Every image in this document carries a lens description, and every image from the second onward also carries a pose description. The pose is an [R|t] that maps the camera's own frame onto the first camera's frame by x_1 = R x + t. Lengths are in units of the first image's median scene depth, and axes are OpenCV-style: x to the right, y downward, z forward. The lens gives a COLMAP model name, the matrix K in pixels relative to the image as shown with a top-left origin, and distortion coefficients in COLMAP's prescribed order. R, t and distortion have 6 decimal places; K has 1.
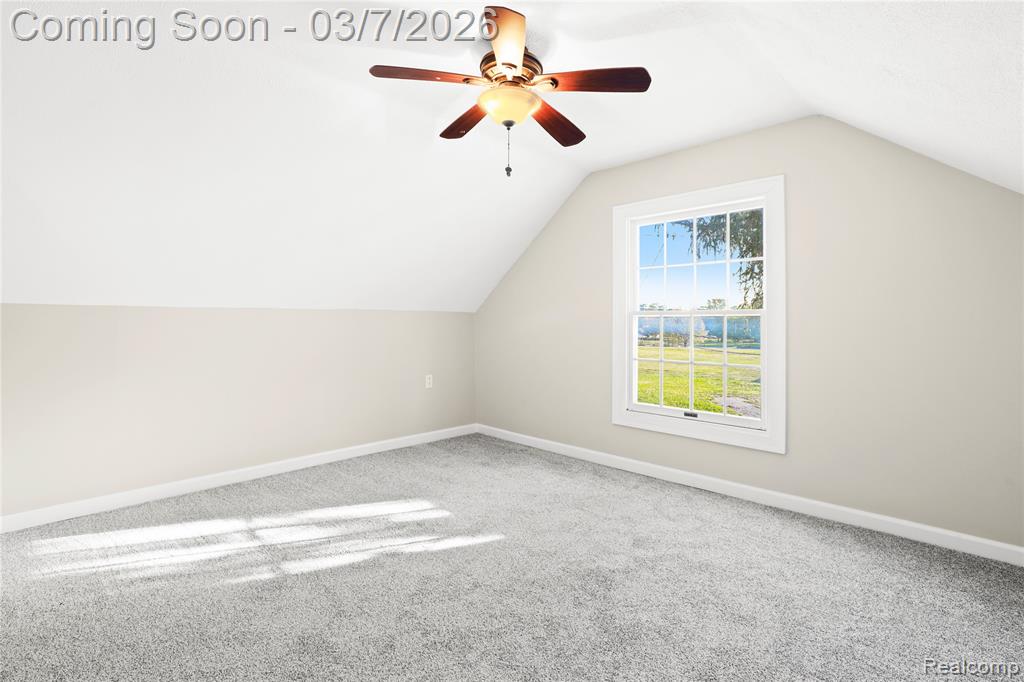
lens RADIAL K [[474.2, 0, 517.5], [0, 474.2, 326.8], [0, 0, 1]] dist [-0.015249, 0.000706]
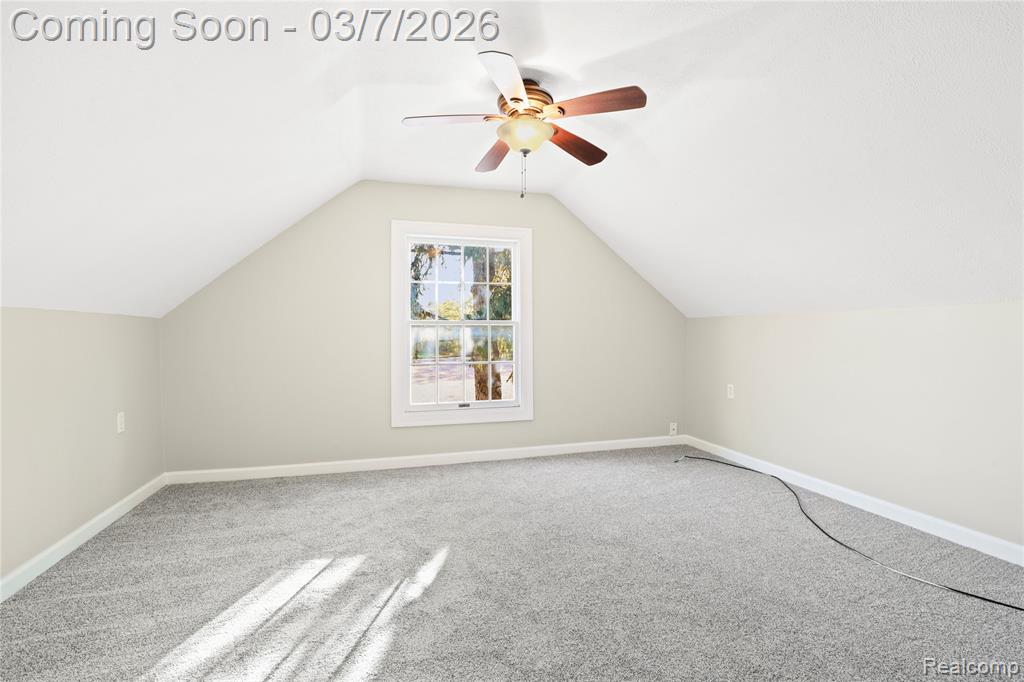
lens RADIAL K [[454.2, 0, 512.0], [0, 454.2, 341.0], [0, 0, 1]] dist [-0.000149, 0.000112]
pose [[0.514871, -0.021287, 0.857003, -0.636251], [0.013431, 0.999769, 0.016765, 0.000033], [-0.857163, 0.002878, 0.515038, 0.310820]]
